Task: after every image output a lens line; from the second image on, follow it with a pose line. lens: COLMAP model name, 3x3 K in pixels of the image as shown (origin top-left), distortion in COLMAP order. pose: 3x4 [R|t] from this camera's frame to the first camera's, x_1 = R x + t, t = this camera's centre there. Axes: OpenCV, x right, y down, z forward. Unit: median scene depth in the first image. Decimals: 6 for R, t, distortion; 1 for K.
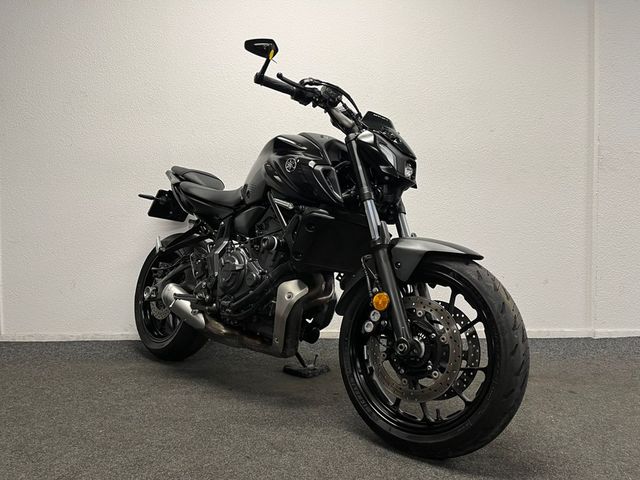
lens RADIAL K [[486.9, 0, 320.0], [0, 486.9, 240.0], [0, 0, 1]] dist [0.064801, -0.107674]
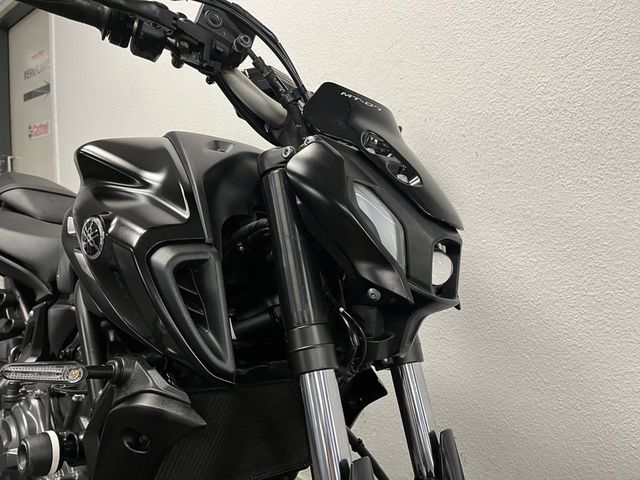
lens RADIAL K [[486.9, 0, 320.0], [0, 486.9, 240.0], [0, 0, 1]] dist [0.064801, -0.107674]
pose [[0.998971, 0.012072, 0.043720, 0.082318], [-0.013955, 0.998976, 0.043030, -0.166879], [-0.043156, -0.043596, 0.998117, 0.651171]]
